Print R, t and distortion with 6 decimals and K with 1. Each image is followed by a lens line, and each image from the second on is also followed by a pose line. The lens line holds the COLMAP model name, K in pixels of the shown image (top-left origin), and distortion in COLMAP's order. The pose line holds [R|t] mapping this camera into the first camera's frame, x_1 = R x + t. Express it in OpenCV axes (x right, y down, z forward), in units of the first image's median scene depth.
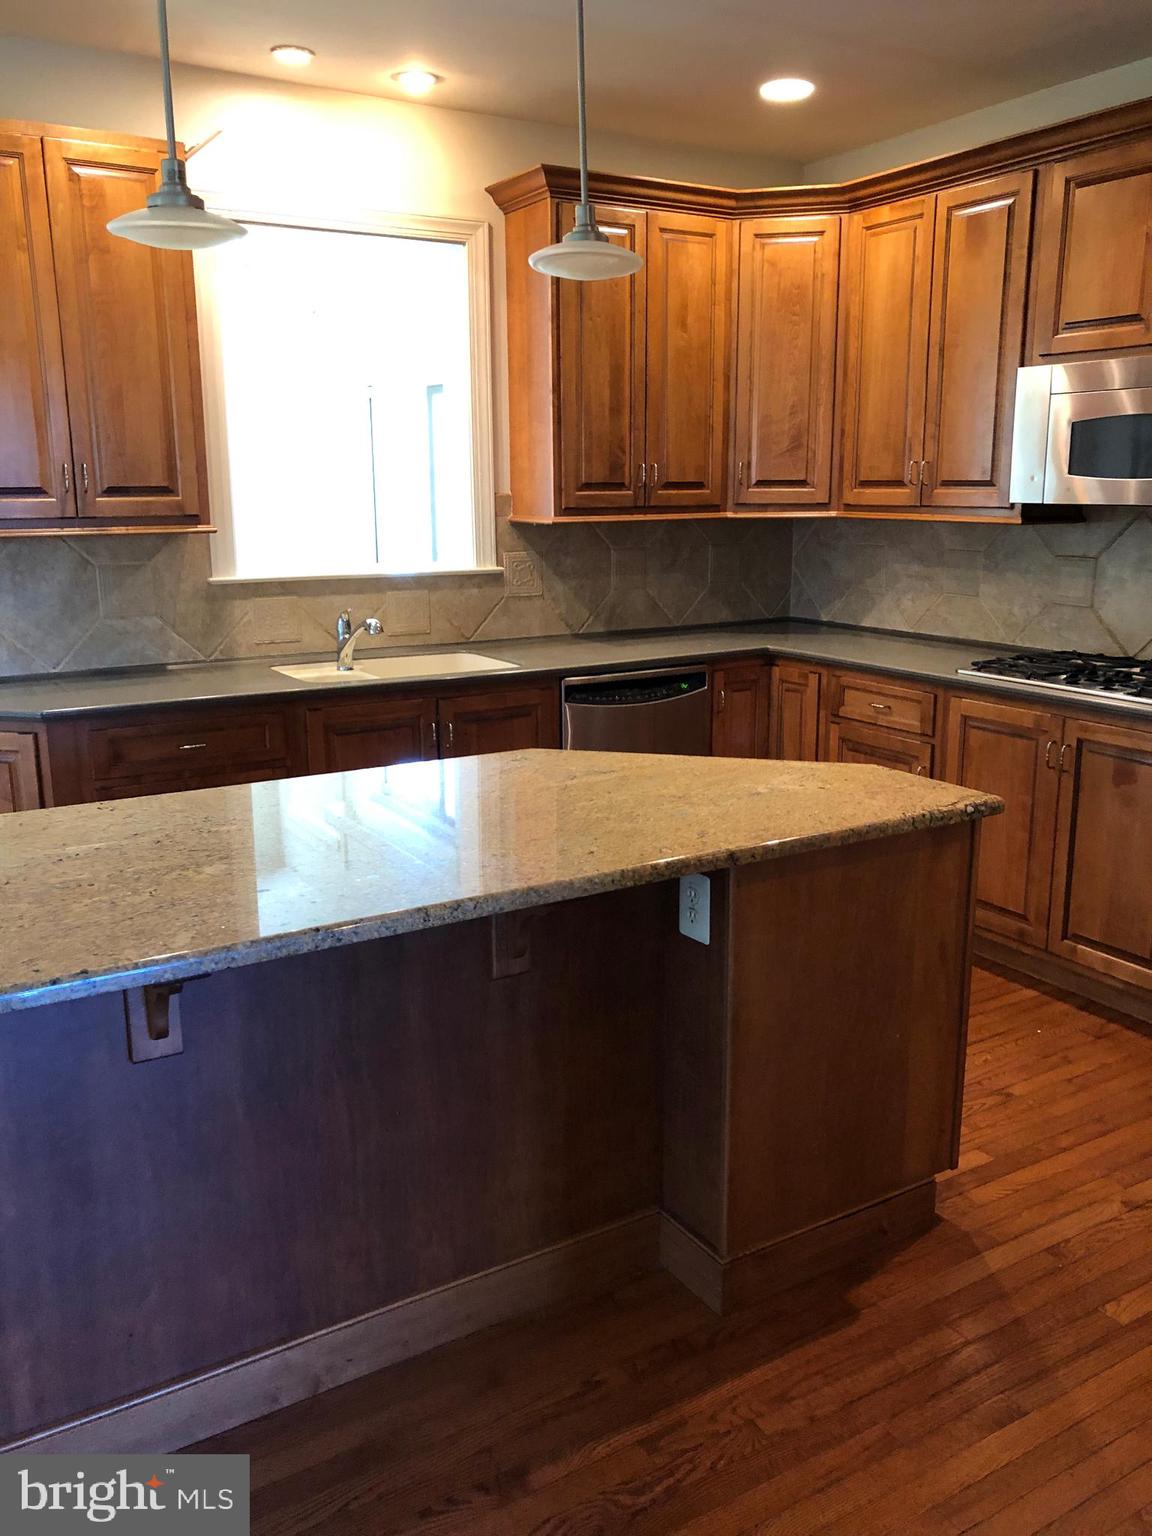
lens RADIAL K [[1260.1, 0, 578.2], [0, 1260.1, 763.2], [0, 0, 1]] dist [0.015130, -0.010528]
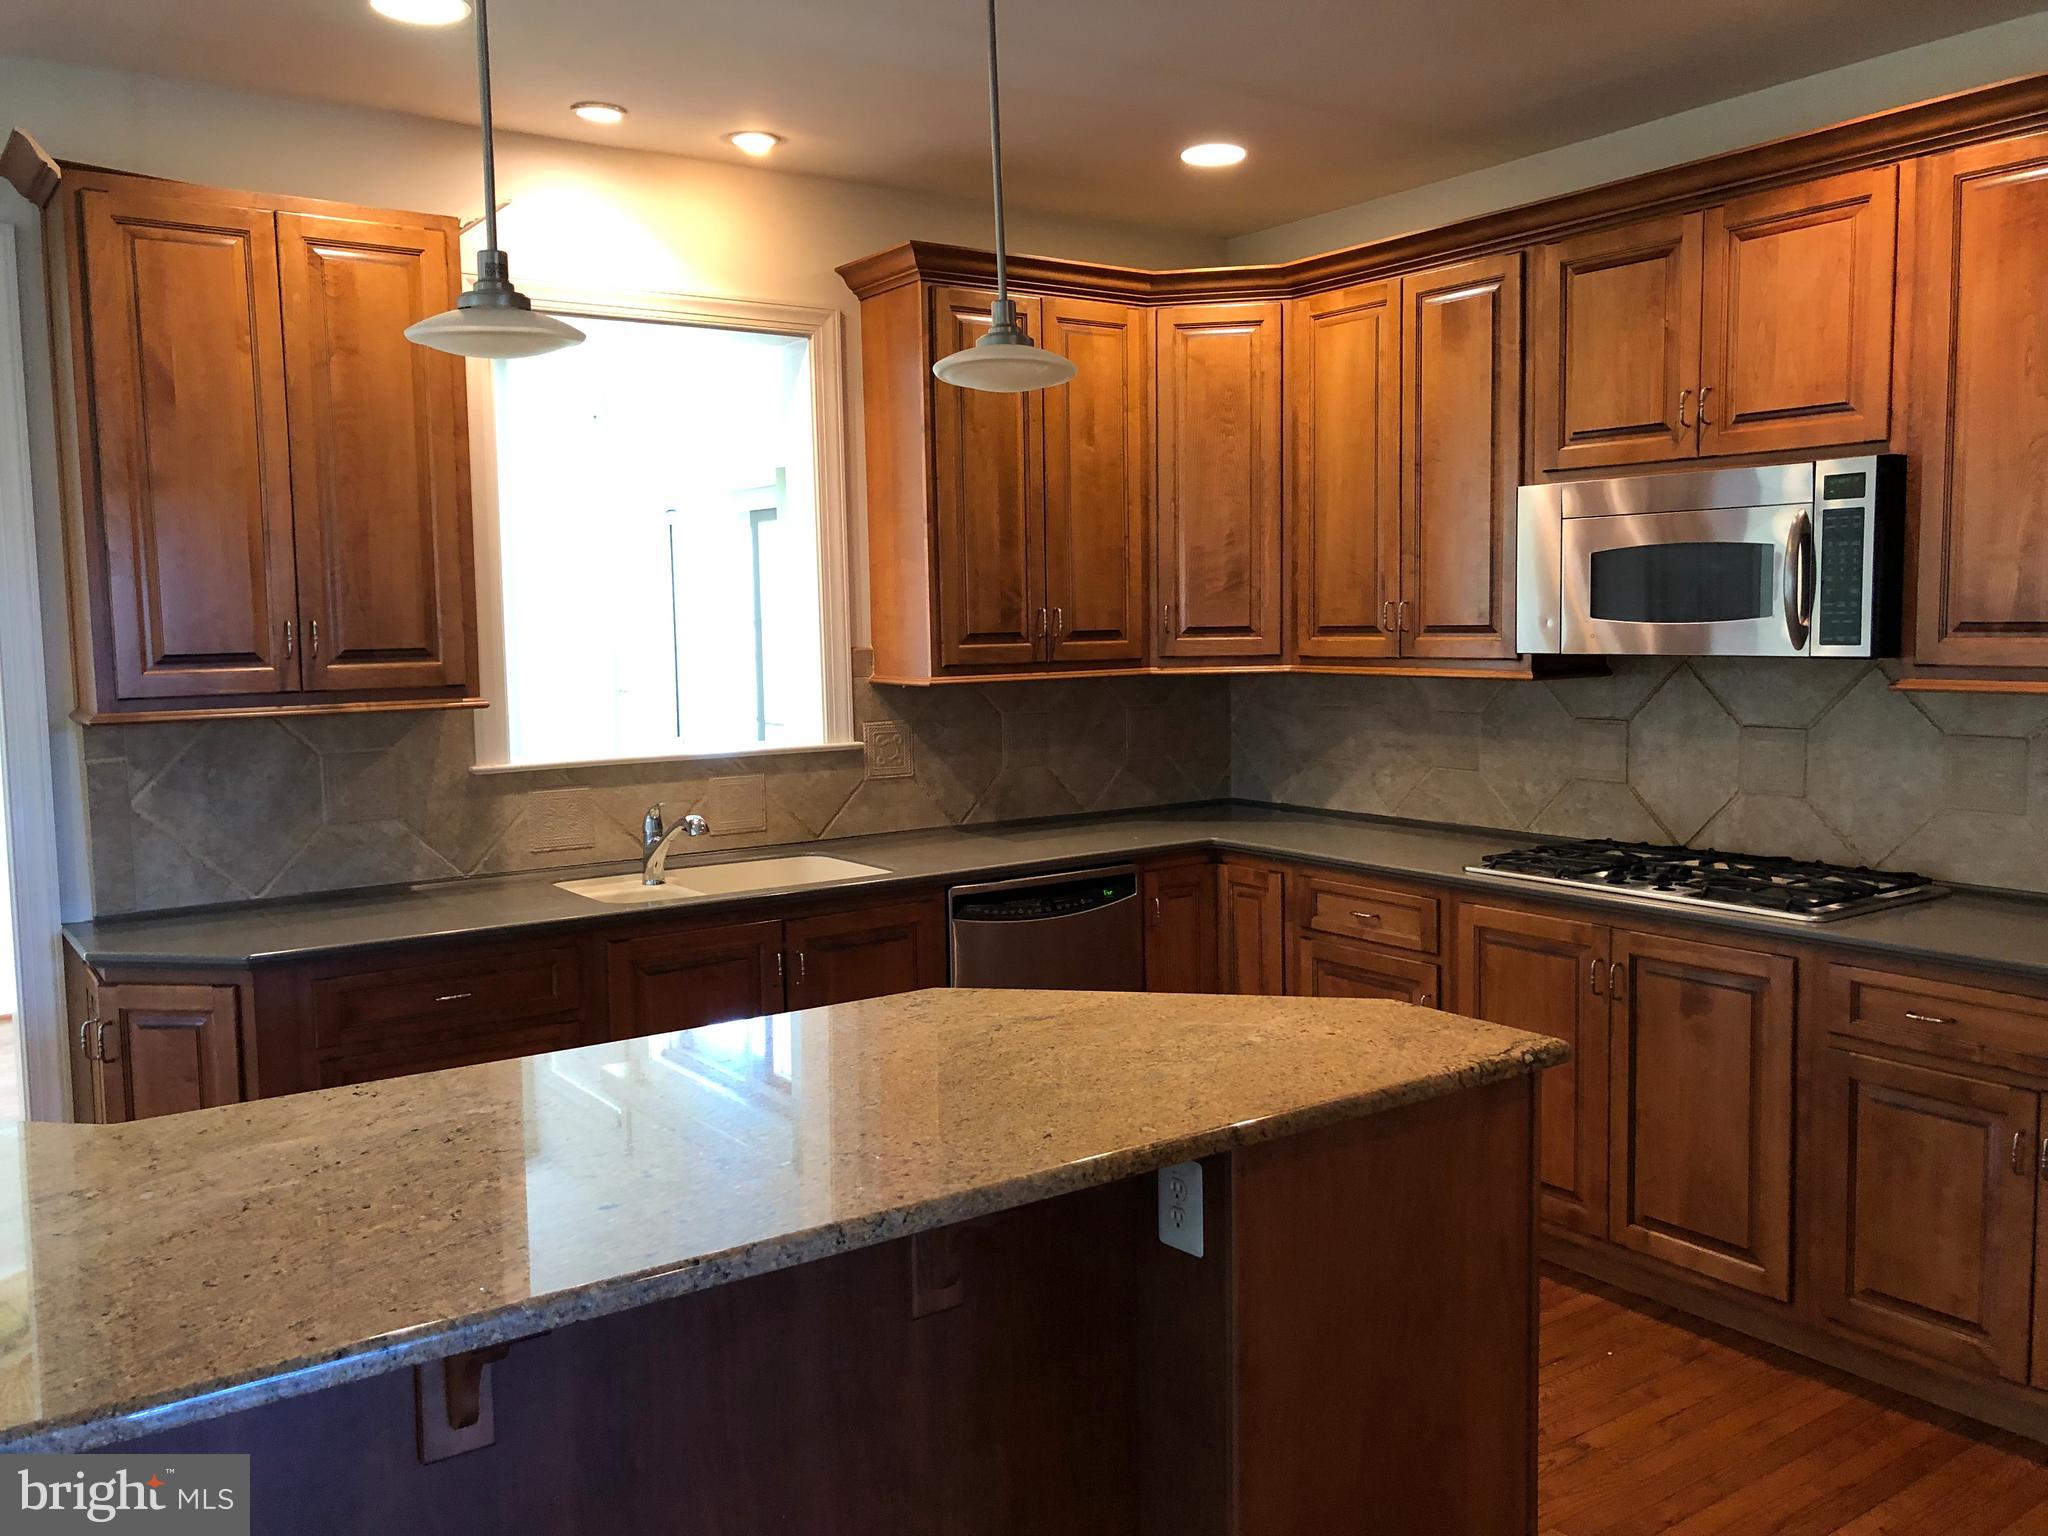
lens RADIAL K [[1676.0, 0, 1020.1], [0, 1676.0, 760.9], [0, 0, 1]] dist [0.016024, -0.002014]
pose [[0.997777, -0.018756, 0.063948, -0.033857], [0.027251, 0.990516, -0.134668, -0.007813], [-0.060816, 0.136112, 0.988825, -0.002720]]
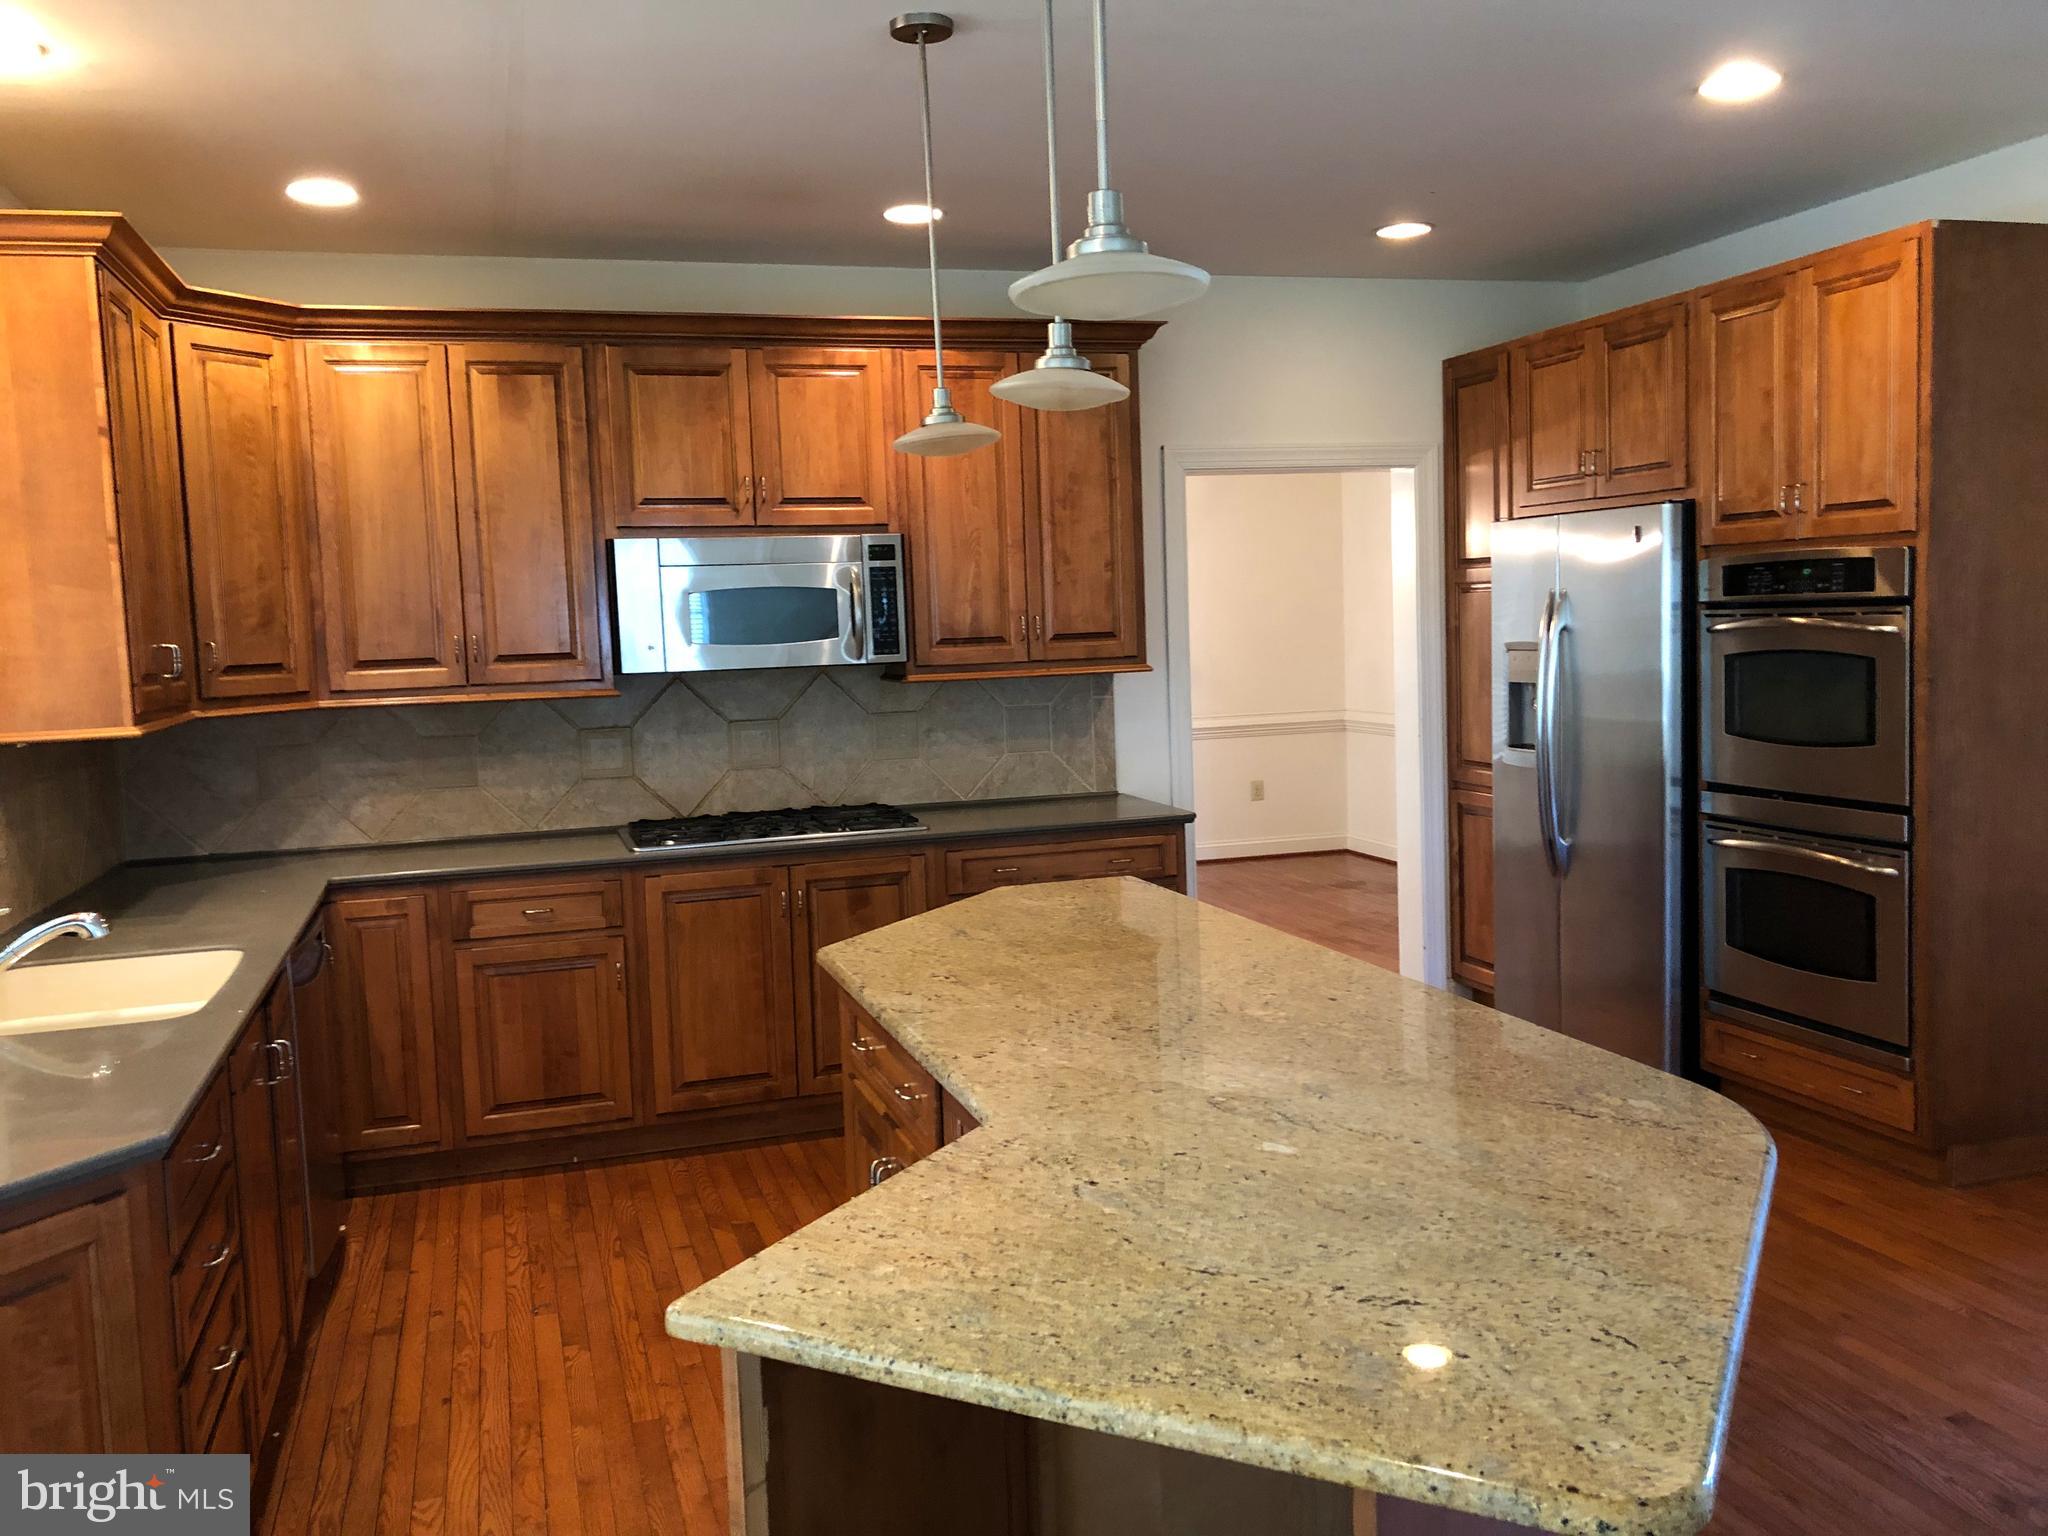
lens RADIAL K [[1668.0, 0, 1024.8], [0, 1668.0, 758.4], [0, 0, 1]] dist [0.055921, -0.054198]
pose [[0.253614, -0.092004, 0.962920, -0.806459], [0.248863, 0.968163, 0.026959, -0.100137], [-0.934744, 0.232798, 0.268437, 0.378294]]
